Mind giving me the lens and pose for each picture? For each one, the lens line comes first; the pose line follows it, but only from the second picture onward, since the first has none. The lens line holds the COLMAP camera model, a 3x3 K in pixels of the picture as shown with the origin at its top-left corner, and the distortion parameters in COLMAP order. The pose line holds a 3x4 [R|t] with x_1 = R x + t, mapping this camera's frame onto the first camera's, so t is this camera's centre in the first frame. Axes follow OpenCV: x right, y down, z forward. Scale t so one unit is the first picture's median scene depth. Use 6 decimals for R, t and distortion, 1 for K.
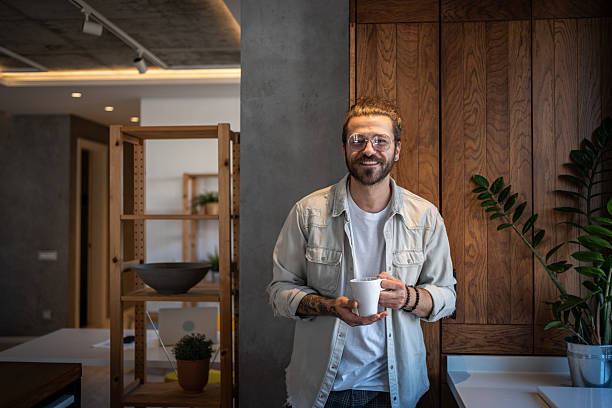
lens RADIAL K [[669.0, 0, 308.6], [0, 669.0, 201.5], [0, 0, 1]] dist [0.025503, 0.000000]
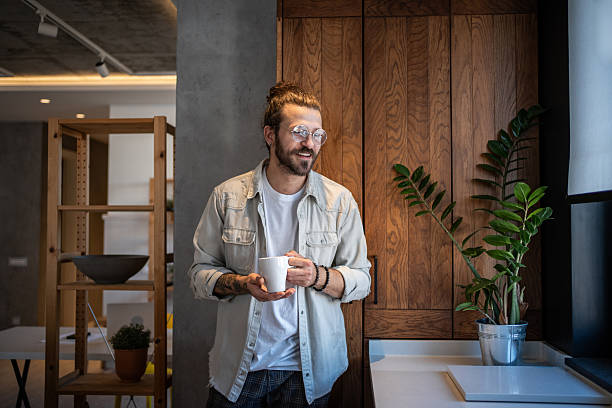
lens RADIAL K [[669.0, 0, 310.8], [0, 669.0, 204.2], [0, 0, 1]] dist [0.025503, 0.000000]
pose [[0.999952, 0.002896, 0.009373, 0.106029], [-0.002663, 0.999689, -0.024799, 0.047654], [-0.009442, 0.024773, 0.999649, -0.027514]]
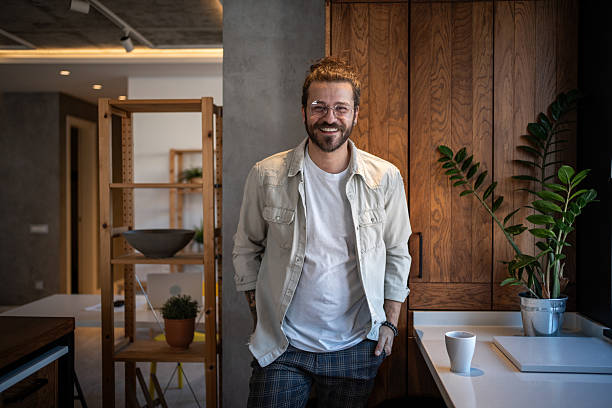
lens RADIAL K [[644.4, 0, 313.9], [0, 644.4, 207.1], [0, 0, 1]] dist [0.027669, 0.000000]
pose [[0.999438, 0.000940, 0.033523, 0.009178], [-0.002214, 0.999276, 0.037989, 0.020292], [-0.033463, -0.038041, 0.998716, -0.037248]]
